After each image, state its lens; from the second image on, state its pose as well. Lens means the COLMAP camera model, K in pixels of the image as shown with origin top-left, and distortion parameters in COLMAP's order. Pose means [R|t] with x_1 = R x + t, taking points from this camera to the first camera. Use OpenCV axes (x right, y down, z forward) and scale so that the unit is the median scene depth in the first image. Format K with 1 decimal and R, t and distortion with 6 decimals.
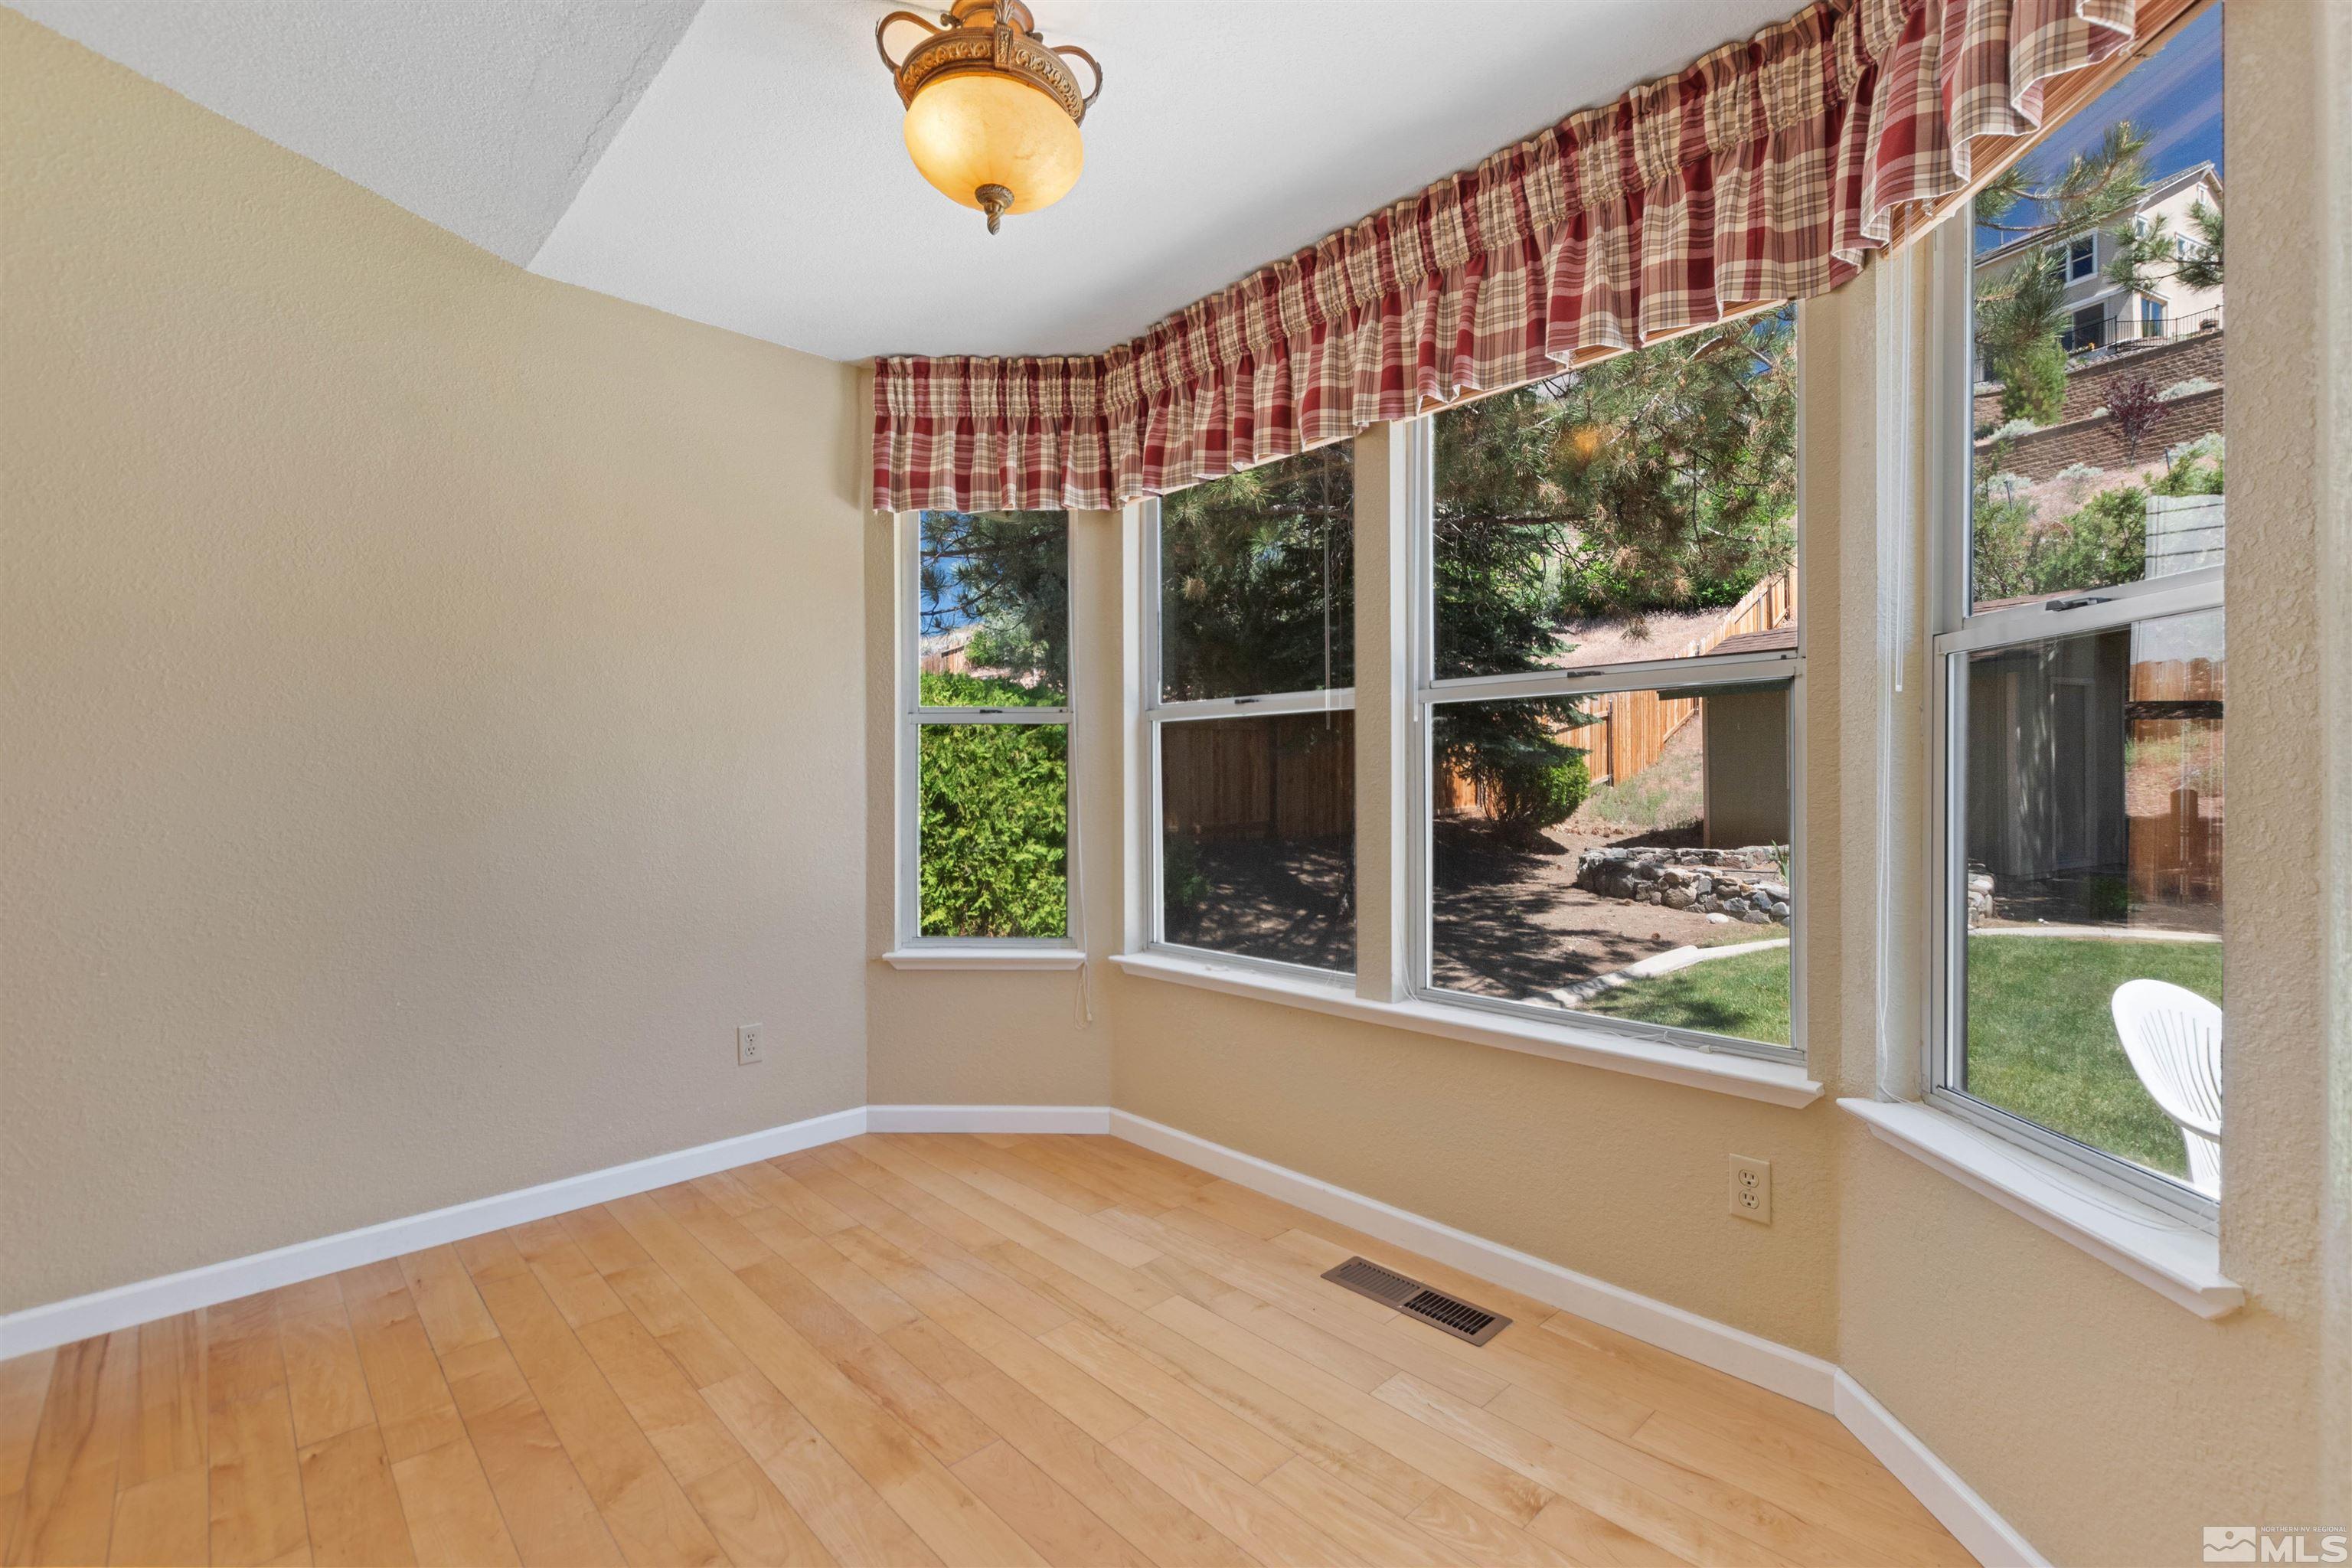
lens RADIAL K [[1023.7, 0, 1176.5], [0, 1023.7, 781.3], [0, 0, 1]] dist [0.007085, -0.003407]
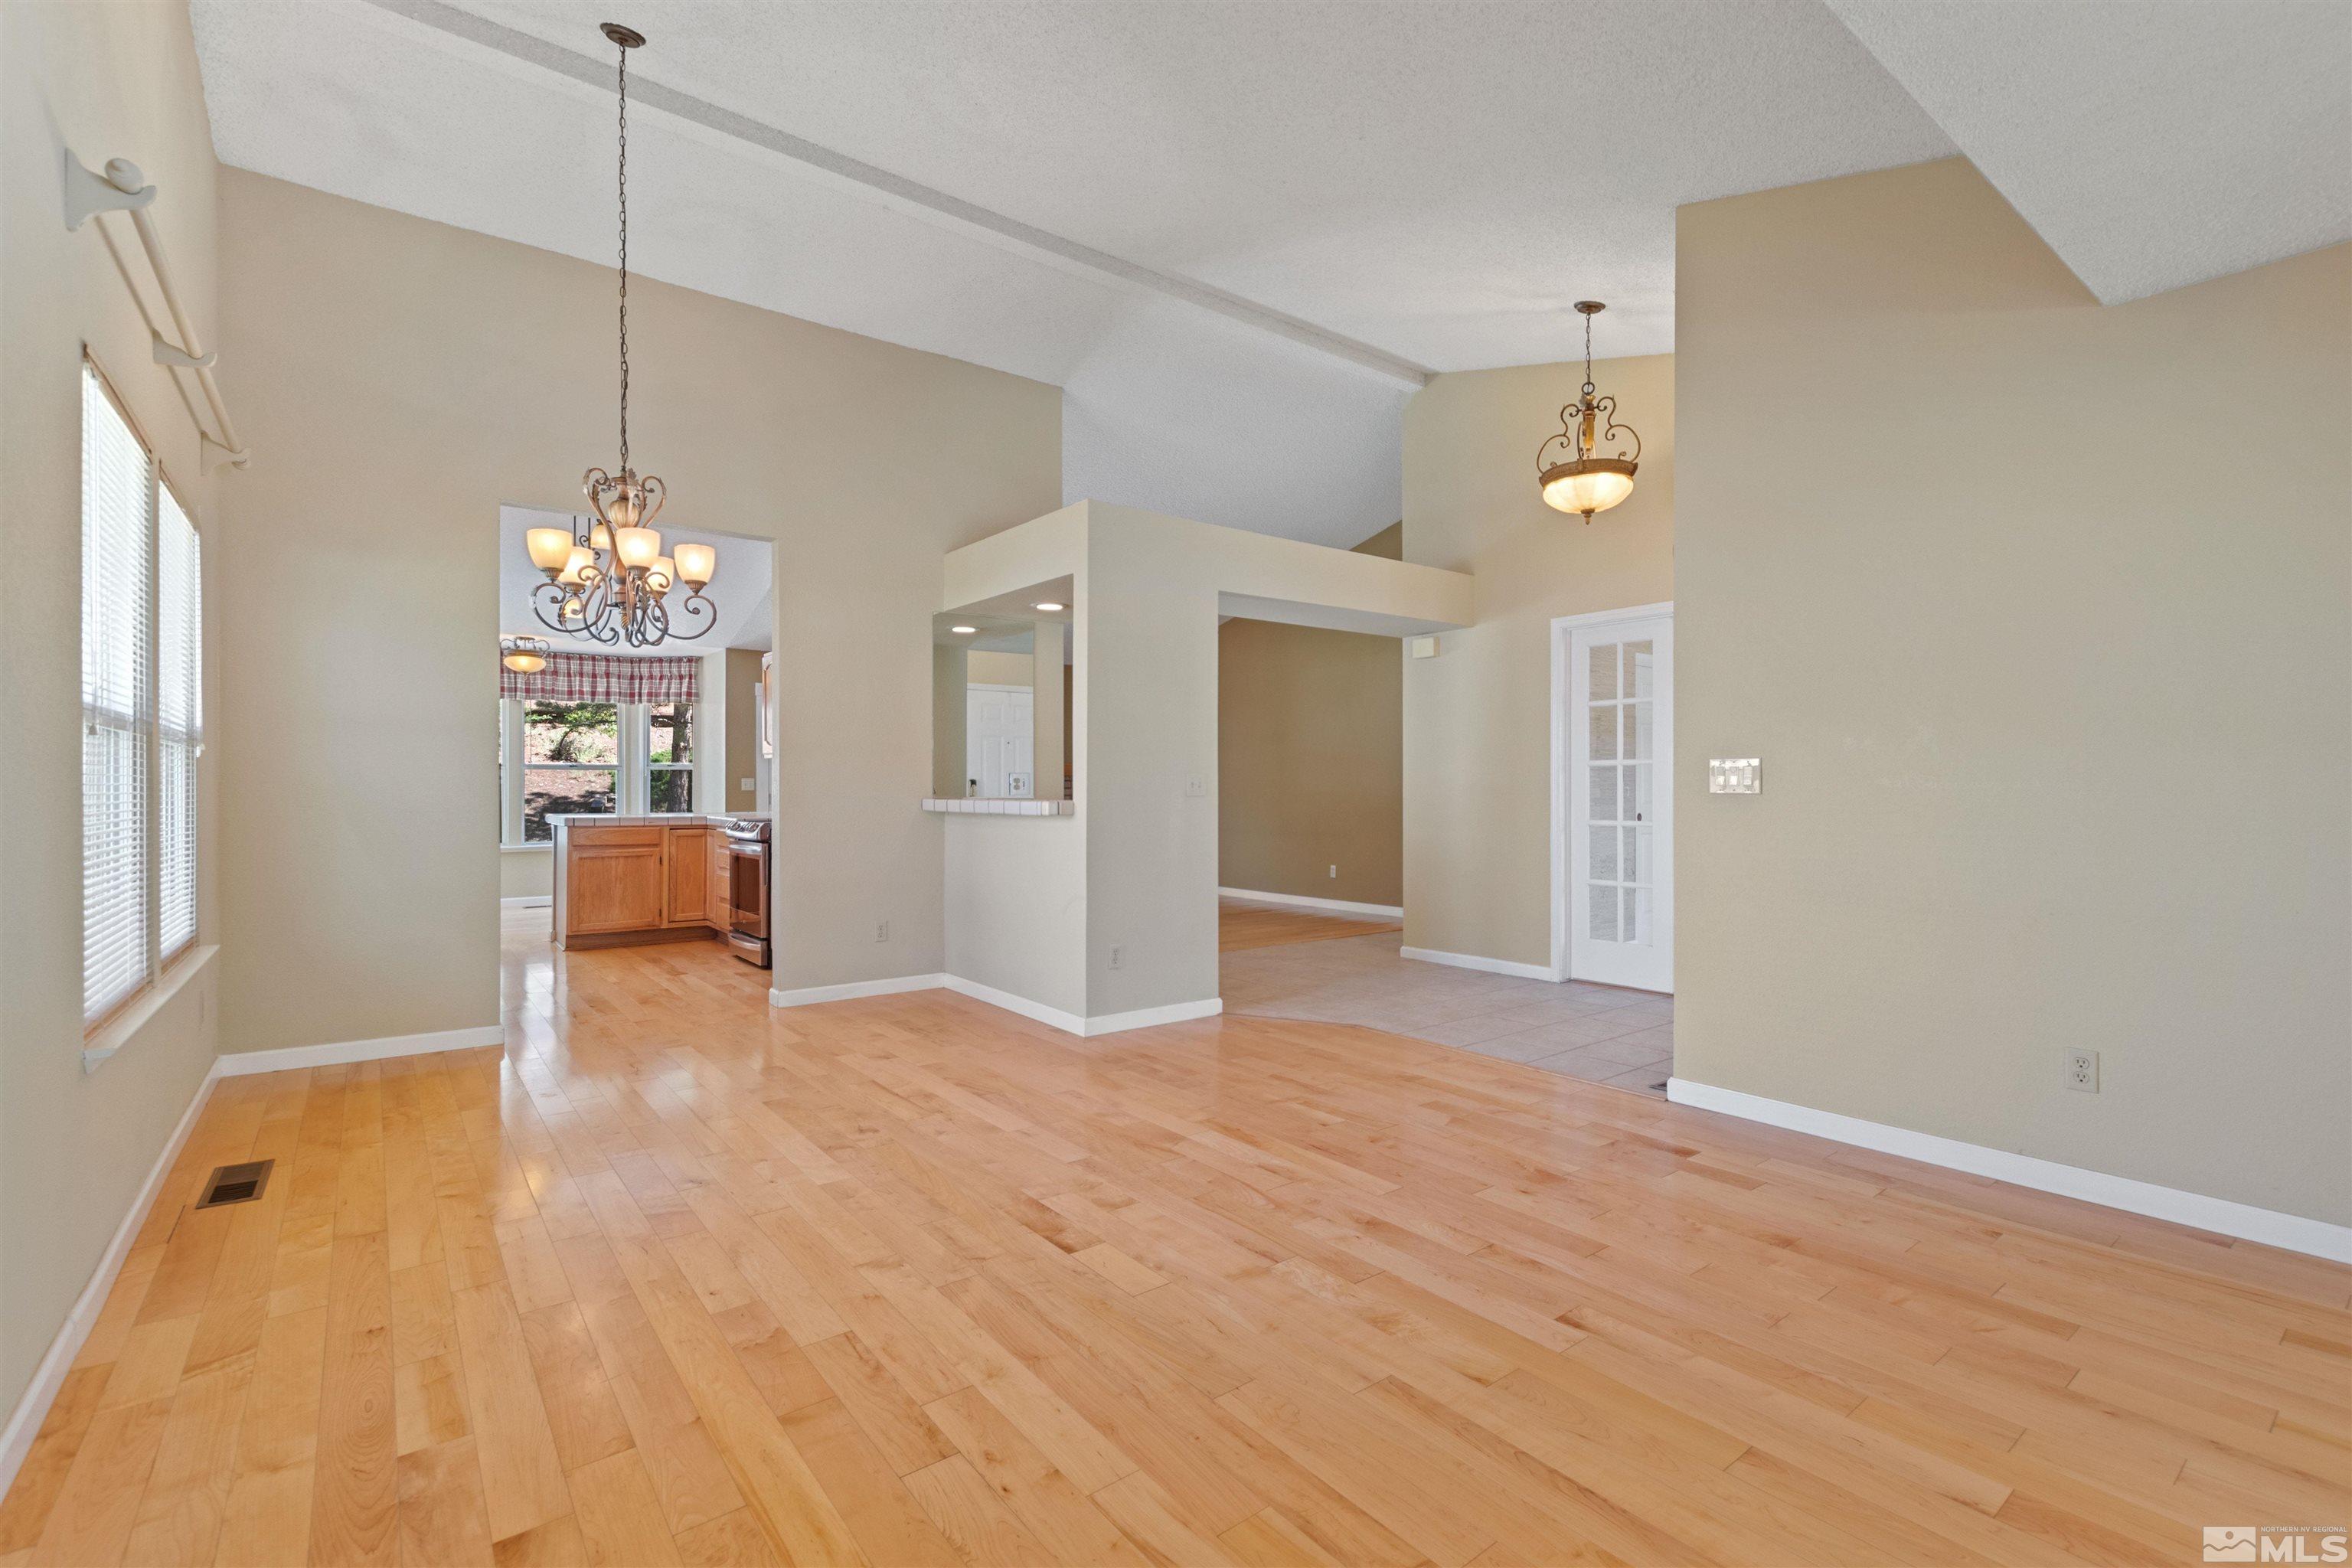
lens RADIAL K [[1023.7, 0, 1166.2], [0, 1023.7, 793.8], [0, 0, 1]] dist [0.007085, -0.003407]
pose [[0.098333, -0.002949, 0.995149, -2.788683], [0.000666, 0.999996, 0.002898, 0.013856], [-0.995153, 0.000377, 0.098334, -1.505240]]
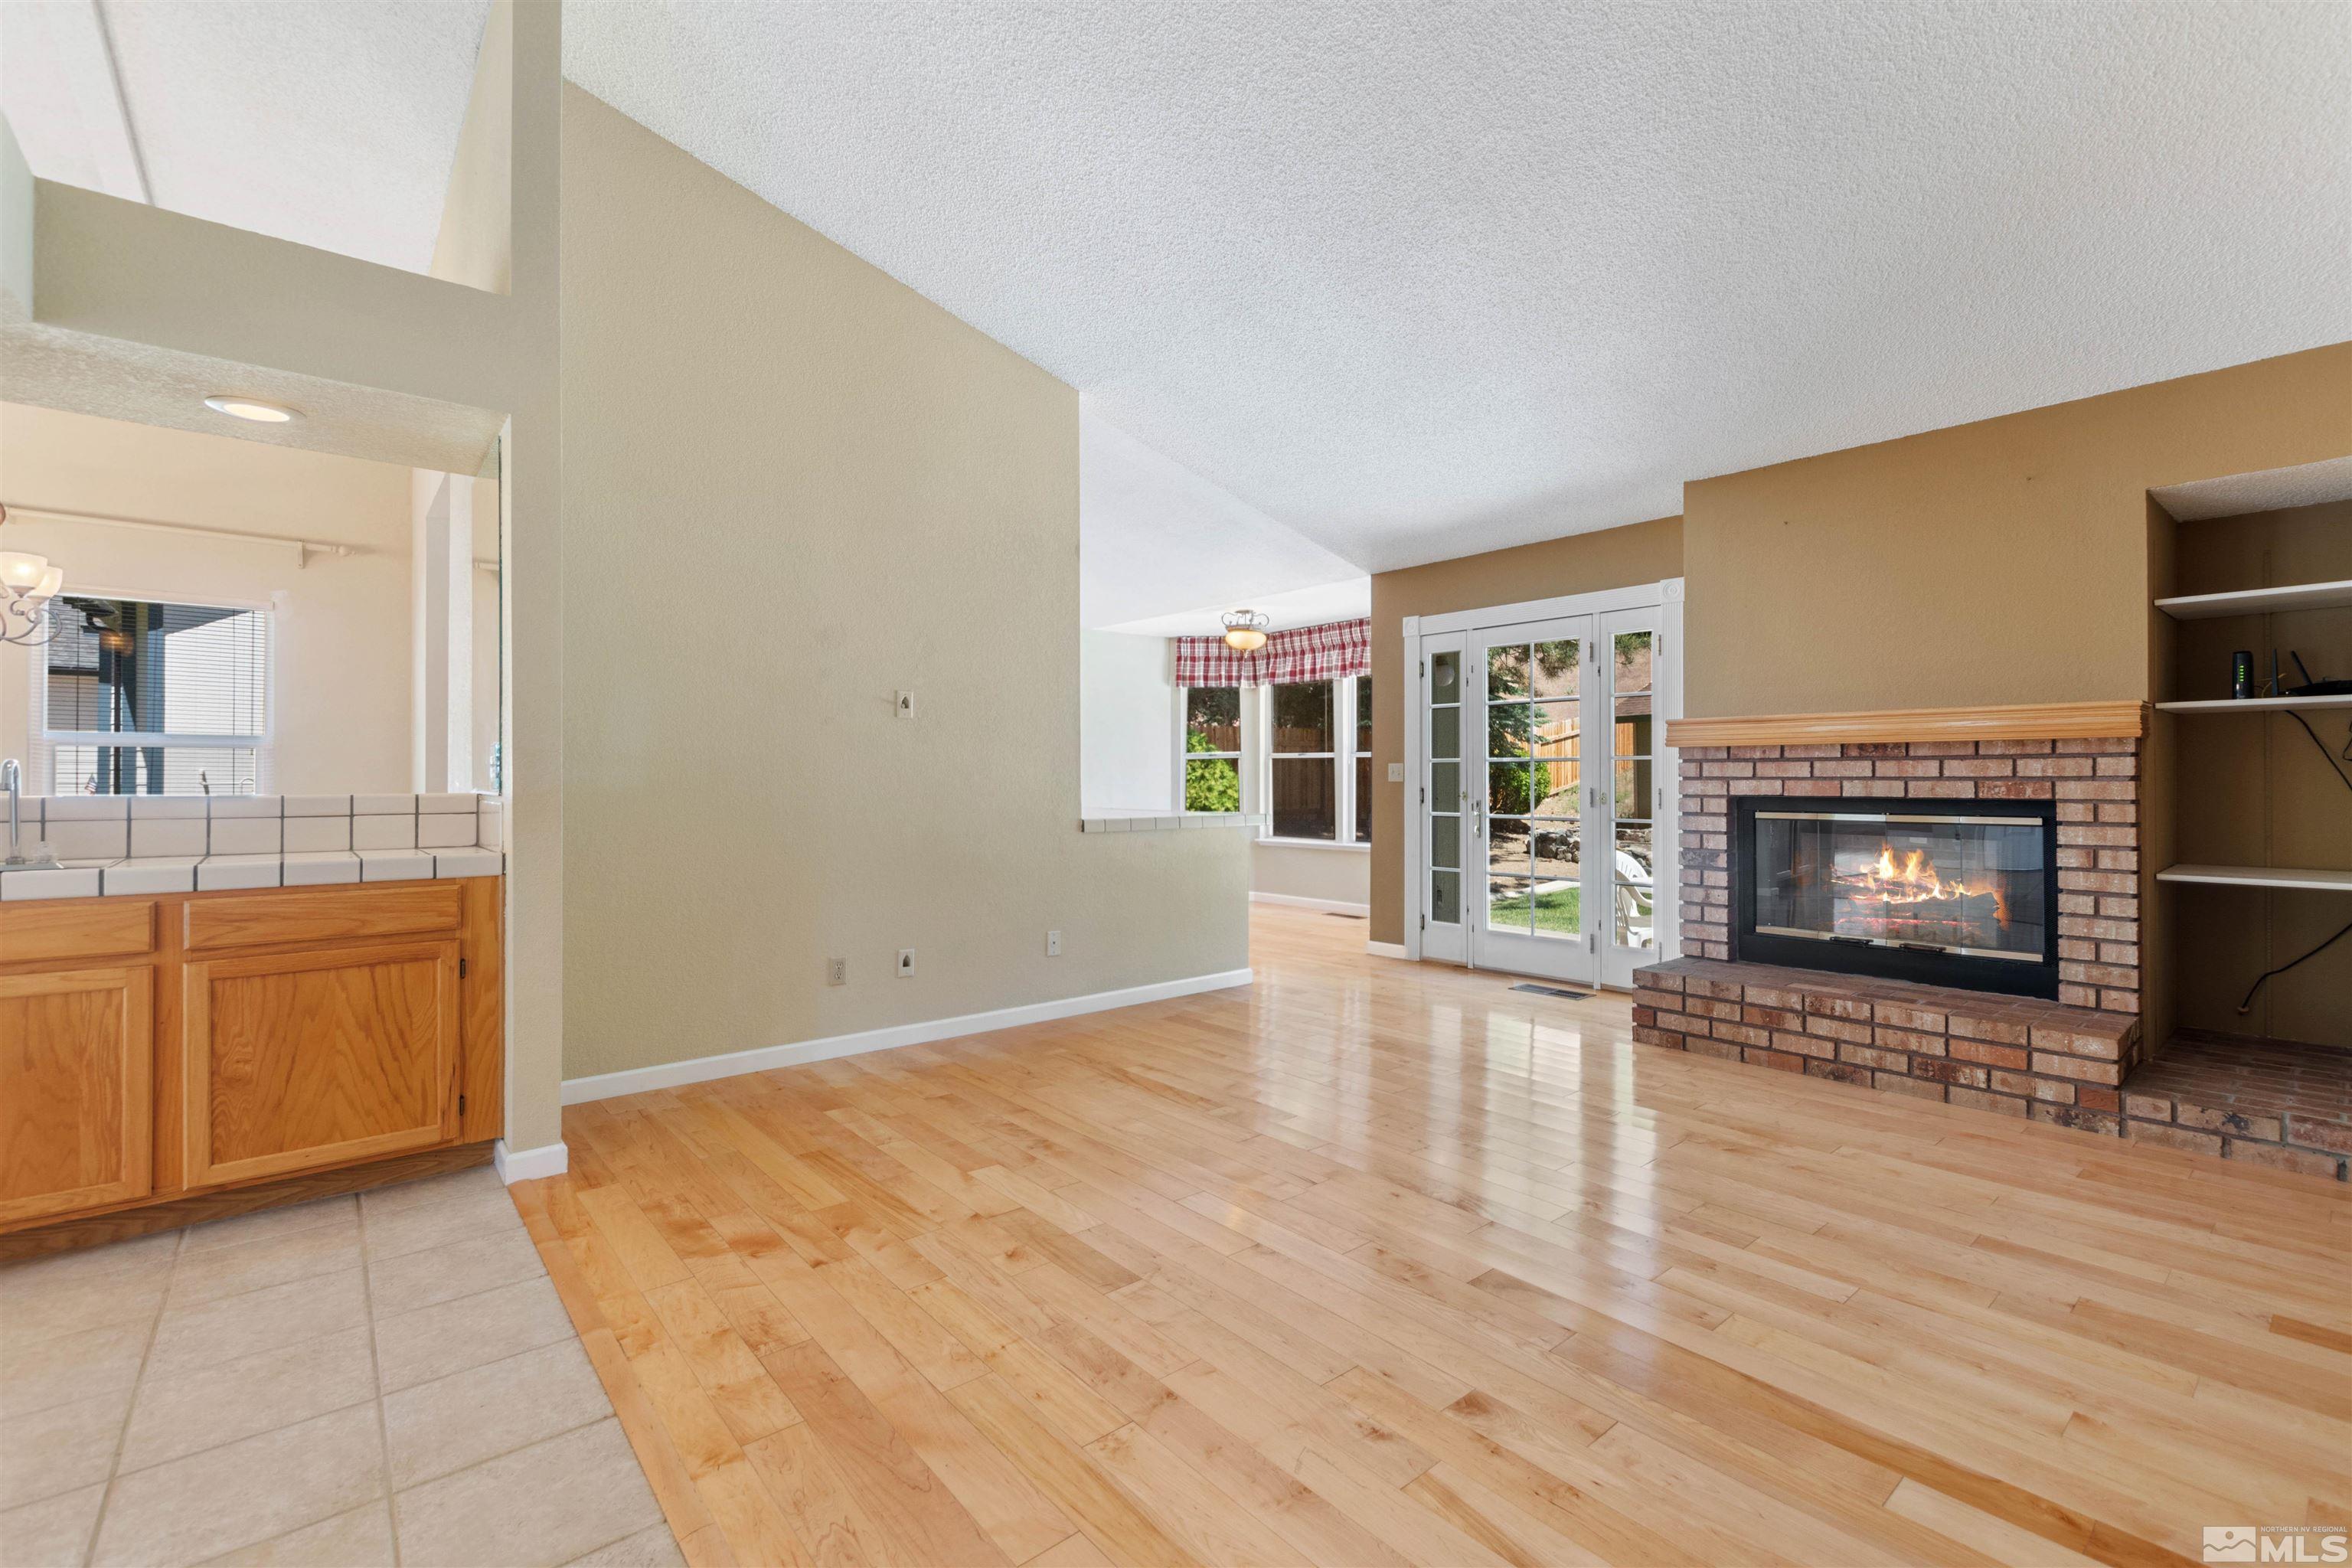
lens RADIAL K [[1023.7, 0, 1172.5], [0, 1023.7, 772.4], [0, 0, 1]] dist [0.007085, -0.003407]
pose [[0.998199, 0.004730, -0.059809, -0.126816], [-0.005264, 0.999948, -0.008772, 0.007228], [0.059765, 0.009071, 0.998171, -1.958549]]
